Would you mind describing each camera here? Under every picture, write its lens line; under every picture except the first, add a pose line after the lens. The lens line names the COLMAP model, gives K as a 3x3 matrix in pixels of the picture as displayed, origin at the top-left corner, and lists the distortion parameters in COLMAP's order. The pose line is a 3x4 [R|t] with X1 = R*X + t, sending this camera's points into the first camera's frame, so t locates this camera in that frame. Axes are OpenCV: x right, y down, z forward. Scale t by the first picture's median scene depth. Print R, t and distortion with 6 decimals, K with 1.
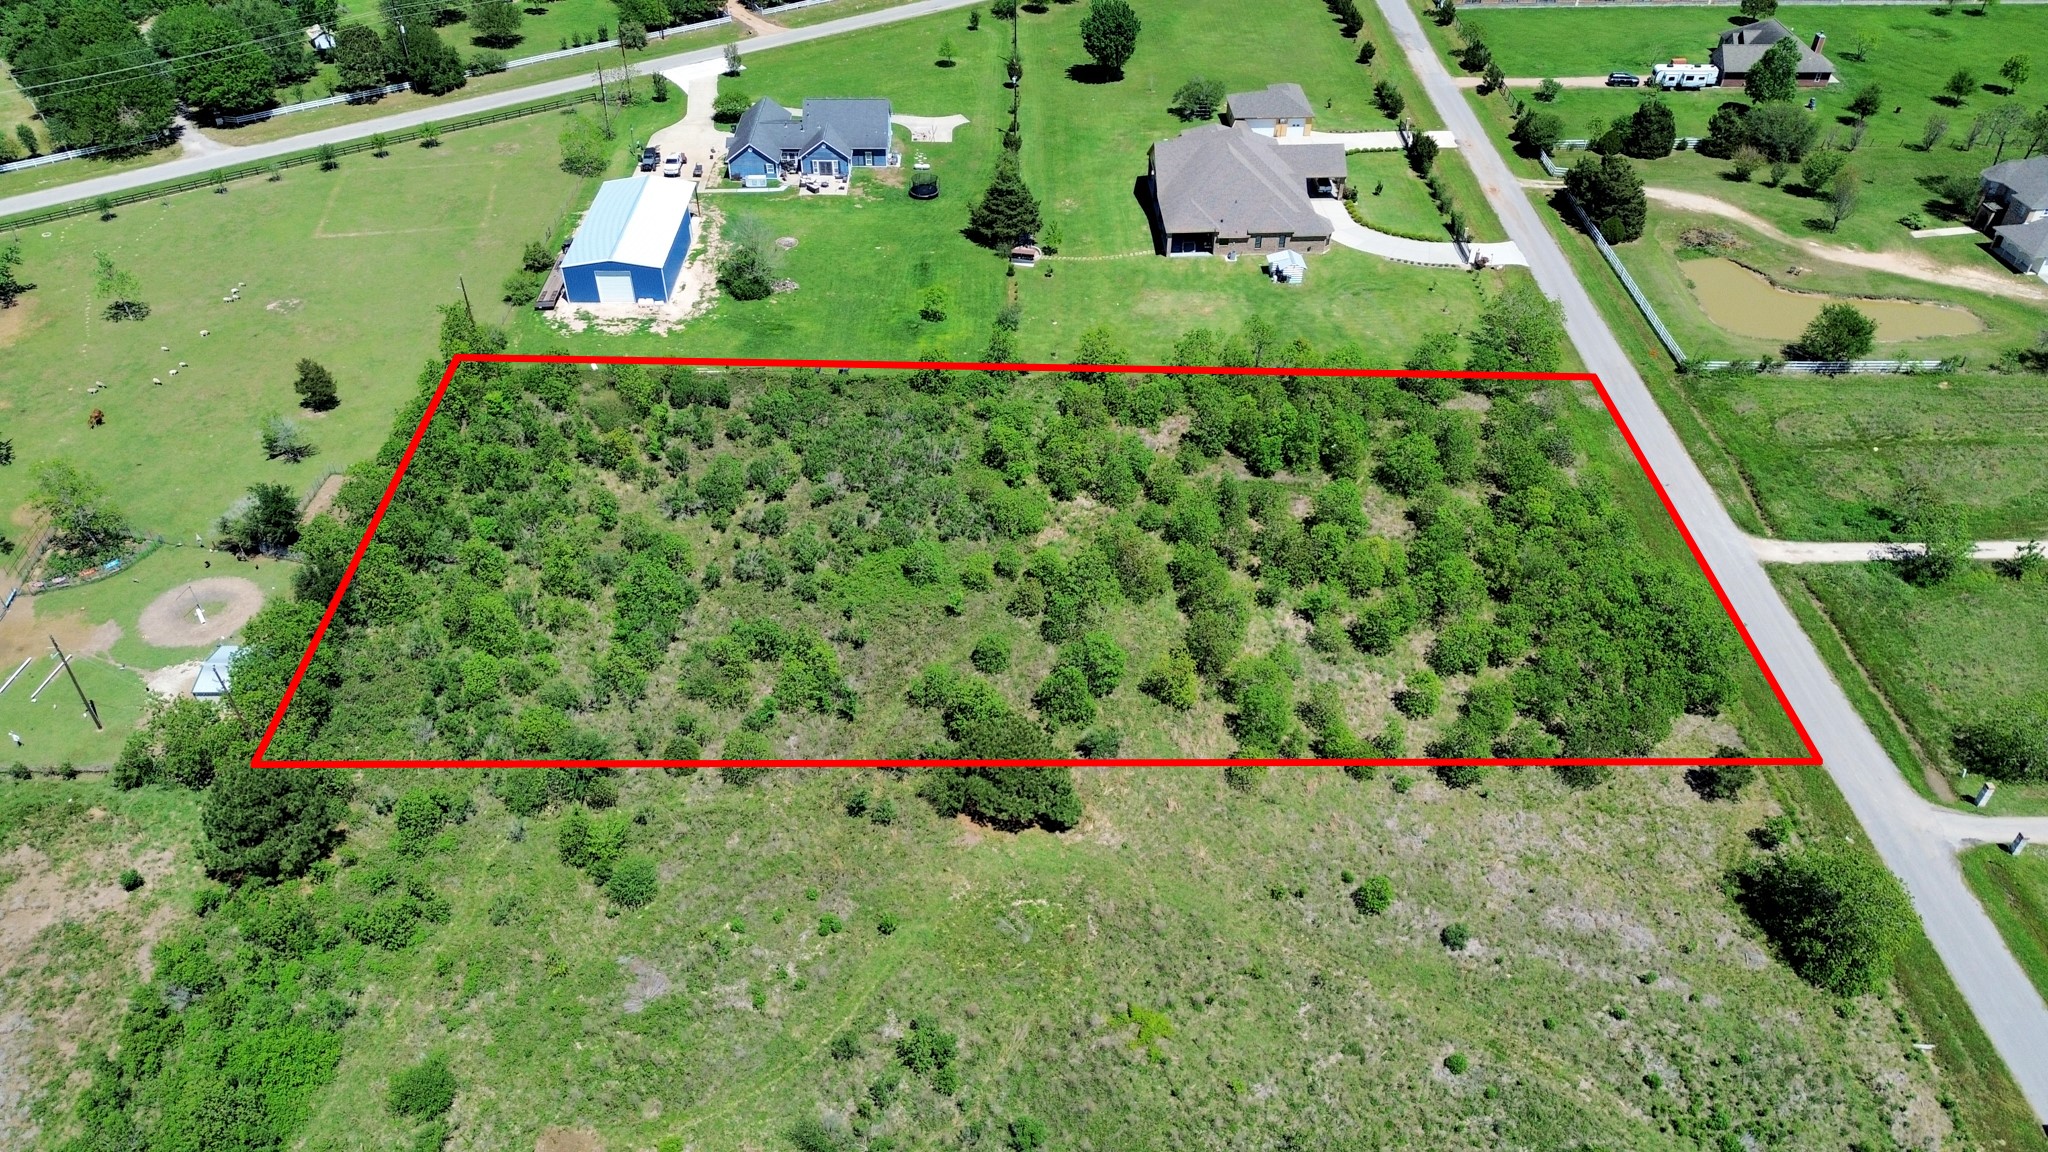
lens RADIAL K [[1441.2, 0, 1026.7], [0, 1441.2, 585.4], [0, 0, 1]] dist [0.073695, -0.067530]
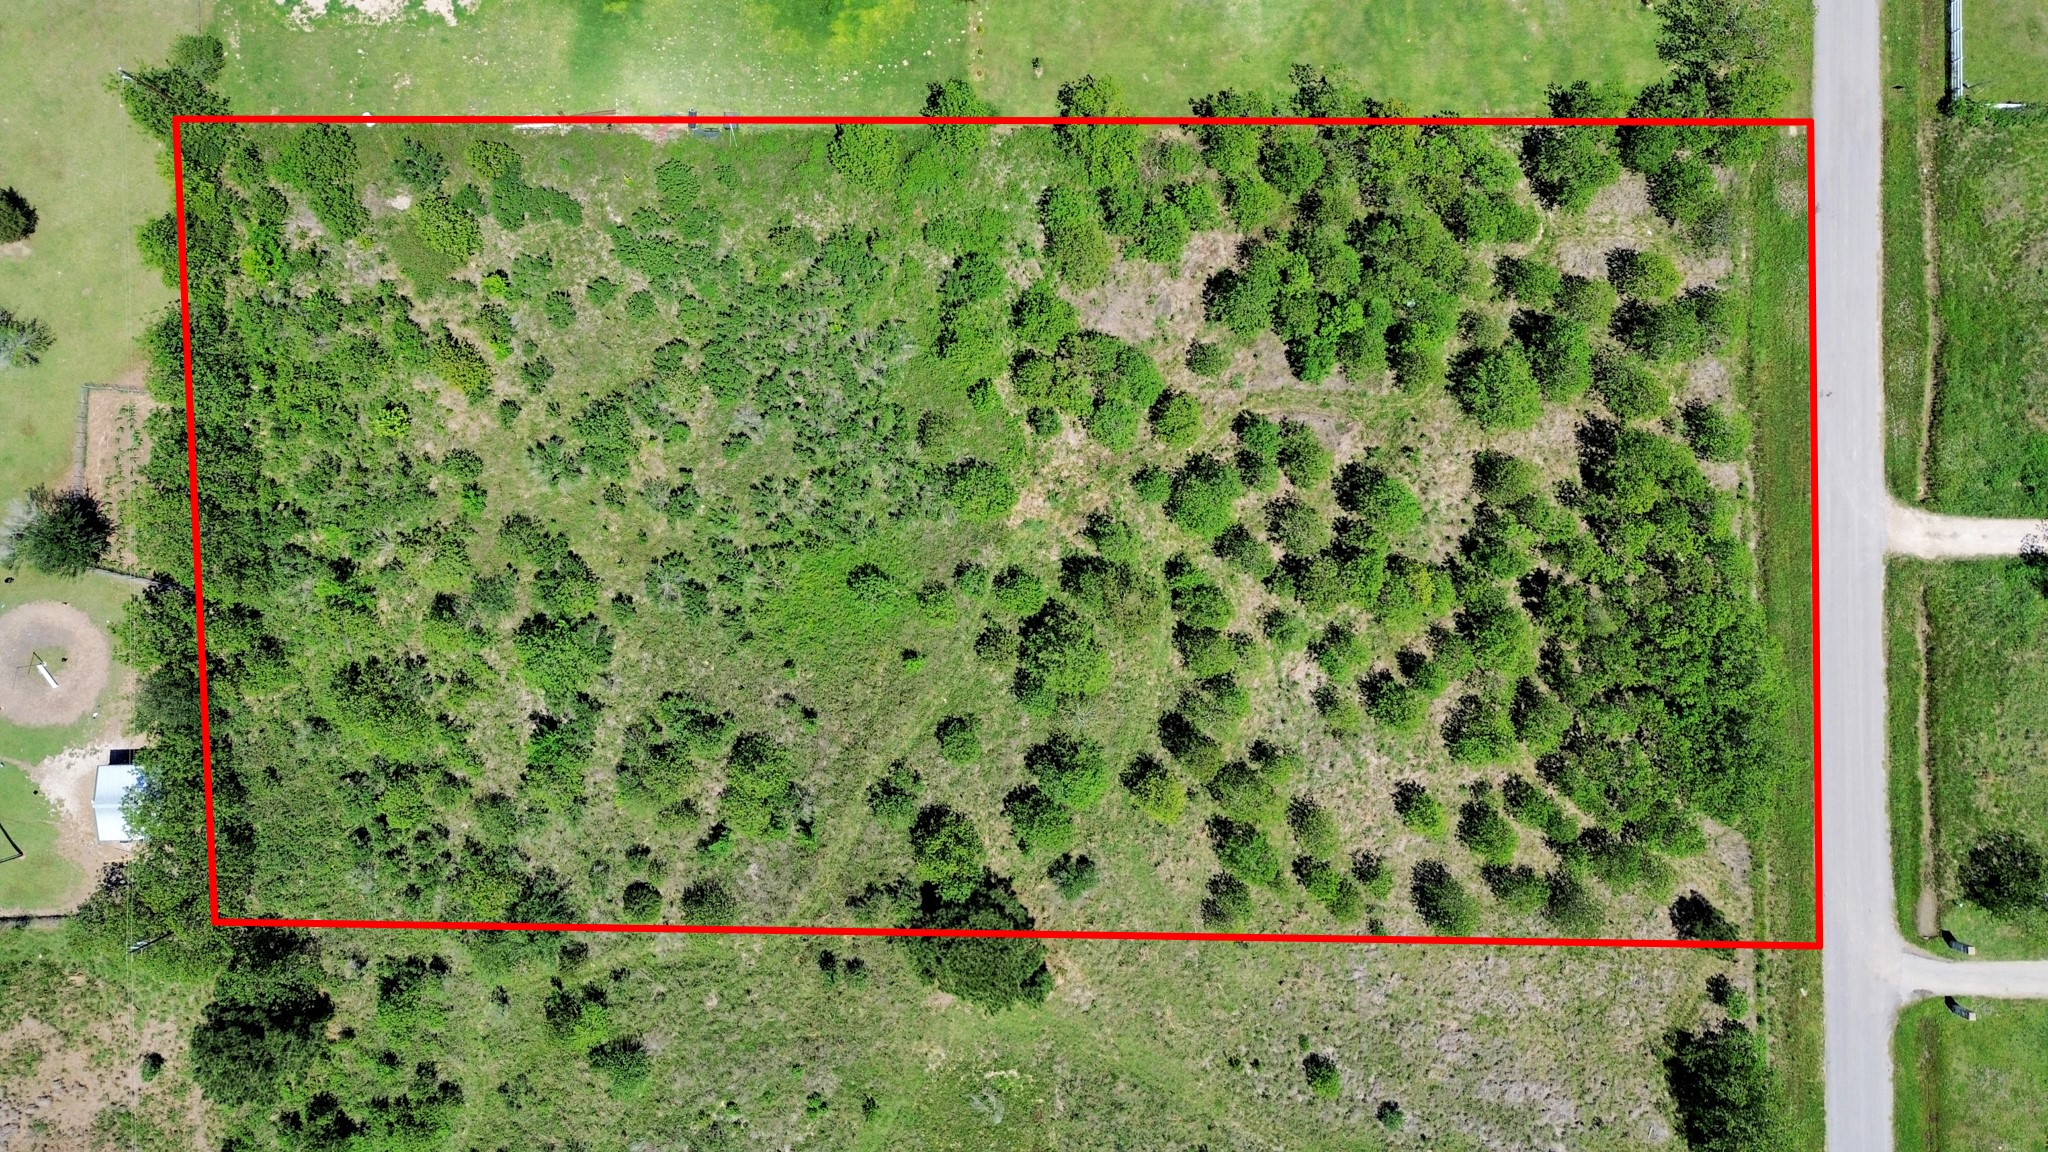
lens RADIAL K [[1441.2, 0, 1026.7], [0, 1441.2, 585.4], [0, 0, 1]] dist [0.073695, -0.067530]
pose [[0.999994, -0.002572, -0.002242, 0.015262], [0.003367, 0.637424, 0.770506, -0.531836], [-0.000553, -0.770509, 0.637429, 0.378592]]
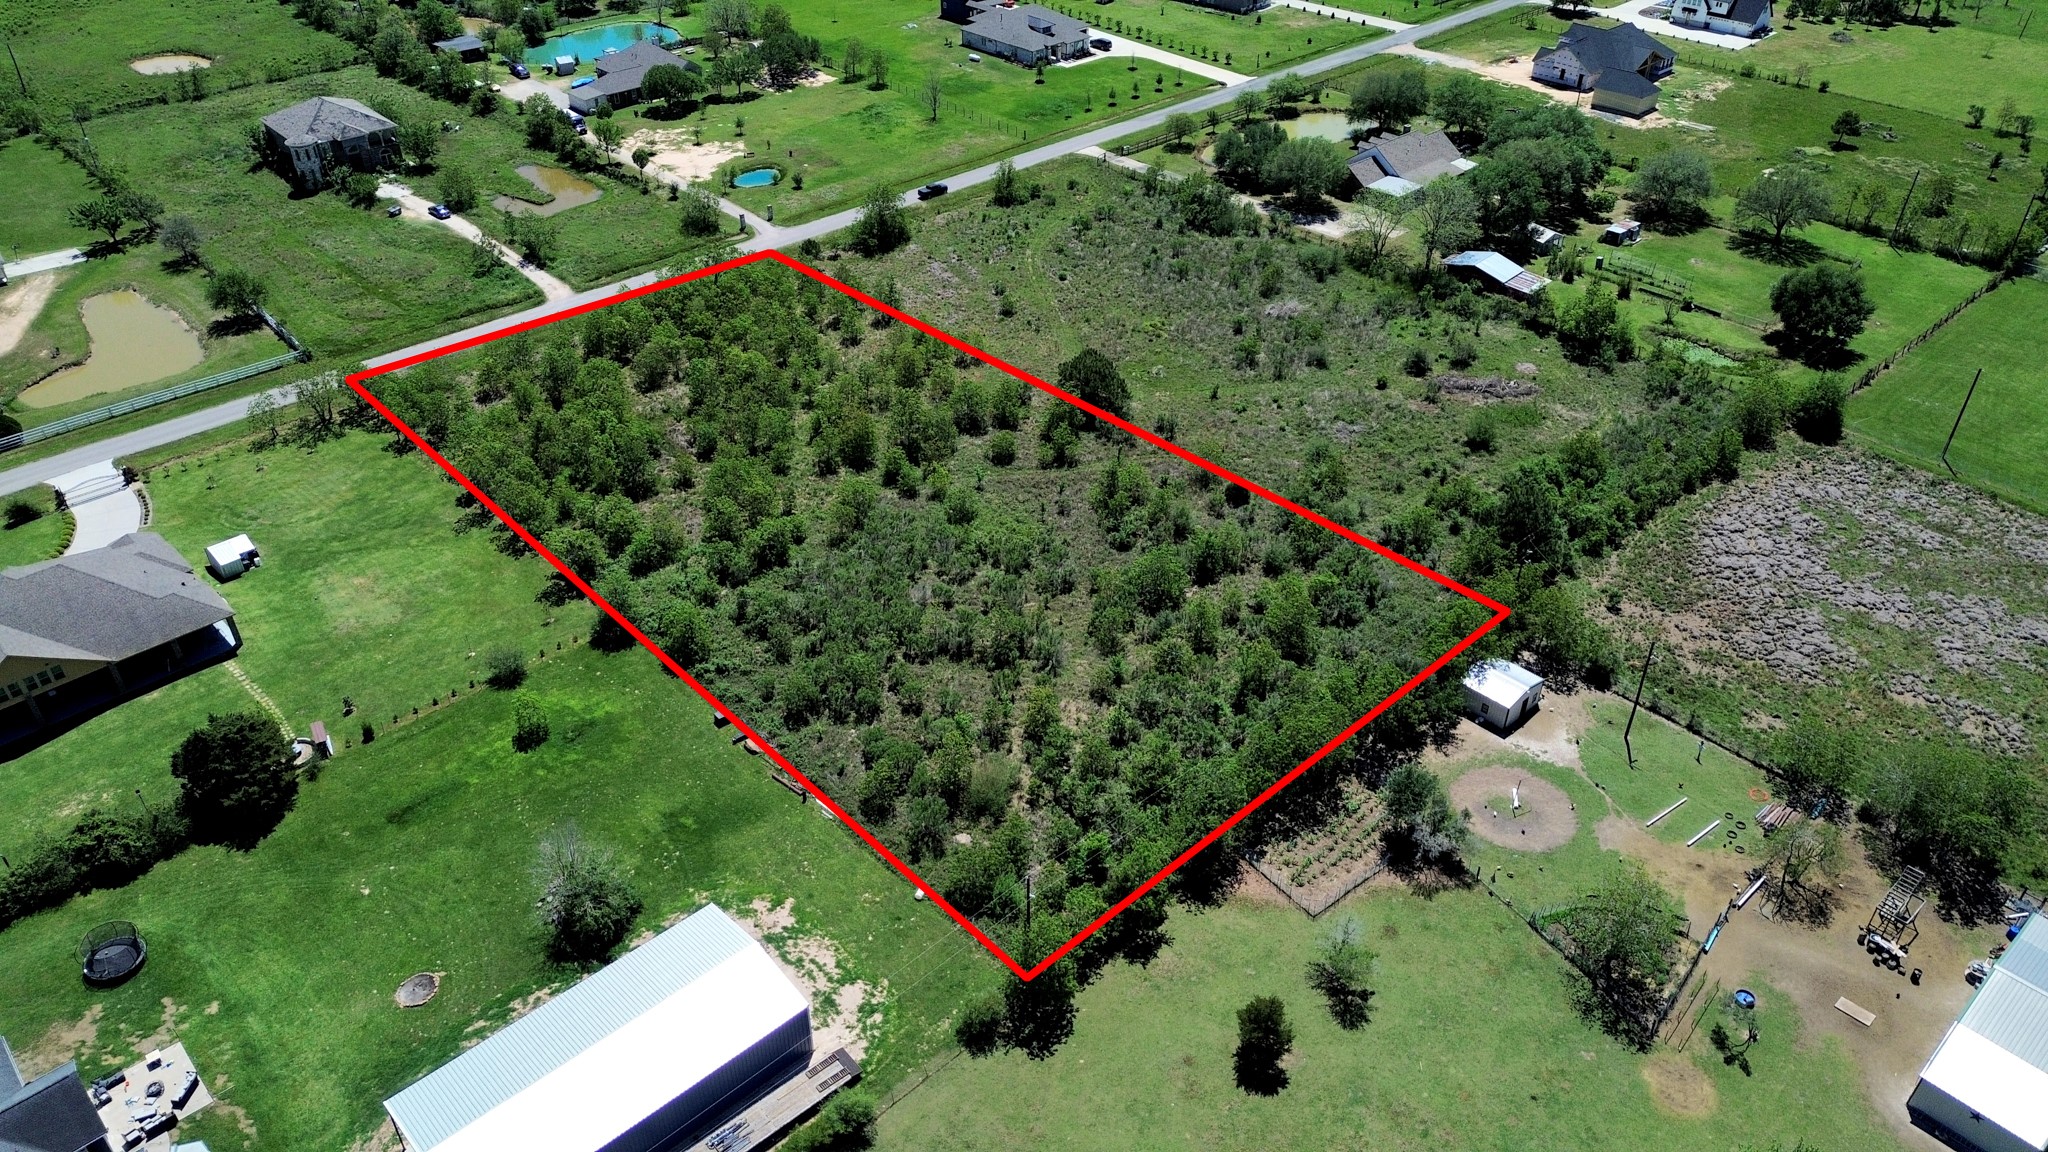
lens RADIAL K [[1441.2, 0, 1026.7], [0, 1441.2, 585.4], [0, 0, 1]] dist [0.073695, -0.067530]
pose [[-0.671305, -0.436802, 0.598793, -0.661585], [0.469798, 0.374102, 0.799586, -0.710500], [-0.573270, 0.818078, -0.045928, 0.864847]]
